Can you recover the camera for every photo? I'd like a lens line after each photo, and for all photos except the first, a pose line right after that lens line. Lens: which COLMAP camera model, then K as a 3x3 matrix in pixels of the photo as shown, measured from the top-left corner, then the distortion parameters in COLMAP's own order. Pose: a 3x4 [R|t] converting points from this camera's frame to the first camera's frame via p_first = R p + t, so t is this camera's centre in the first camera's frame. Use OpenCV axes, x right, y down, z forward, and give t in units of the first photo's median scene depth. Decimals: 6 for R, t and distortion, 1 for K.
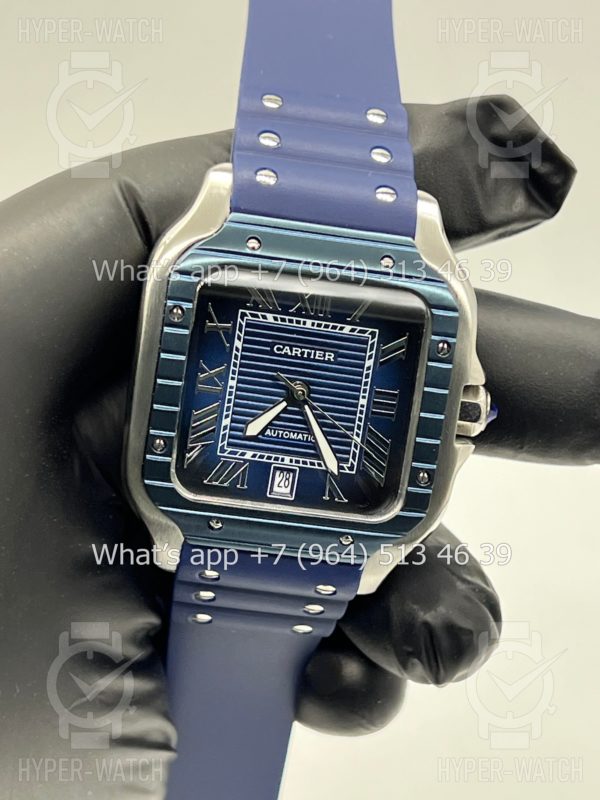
lens RADIAL K [[1841.9, 0, 300.0], [0, 1841.9, 400.0], [0, 0, 1]] dist [0.194046, 0.016329]
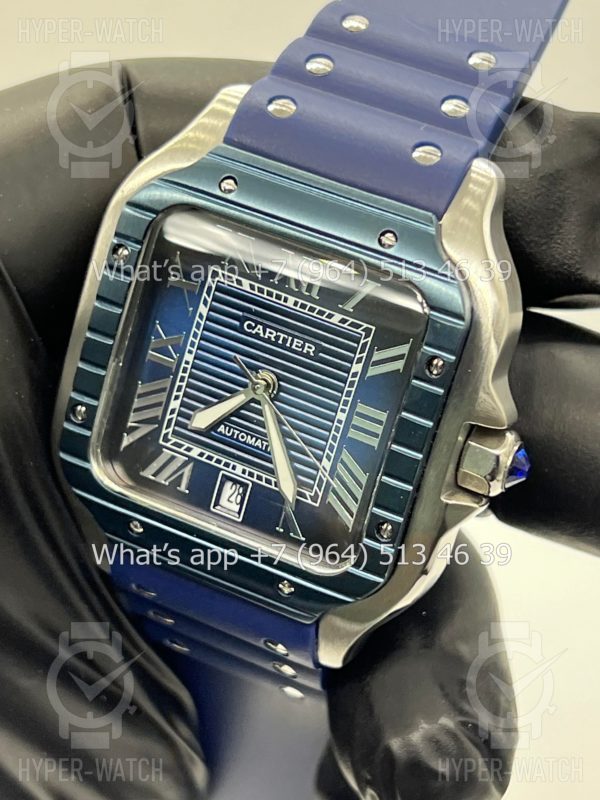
lens RADIAL K [[1841.9, 0, 300.0], [0, 1841.9, 400.0], [0, 0, 1]] dist [0.194046, 0.016329]
pose [[0.895022, 0.204719, -0.396264, 0.321716], [-0.215769, 0.976296, 0.017030, -0.015062], [0.390358, 0.070259, 0.917978, 0.293210]]
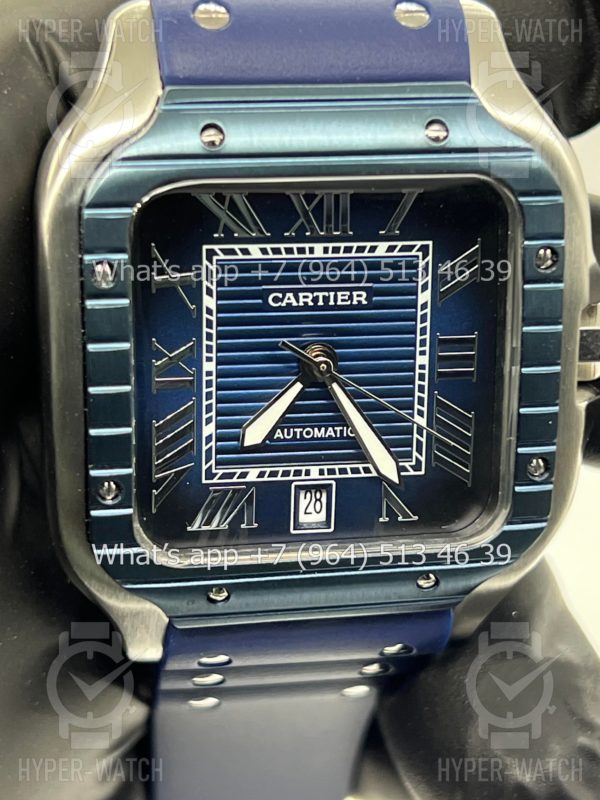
lens RADIAL K [[1841.9, 0, 300.0], [0, 1841.9, 400.0], [0, 0, 1]] dist [0.194046, 0.016329]
pose [[0.985721, -0.159209, 0.054831, -0.042220], [0.151804, 0.981126, 0.119785, -0.066401], [-0.072867, -0.109751, 0.991285, 0.392502]]
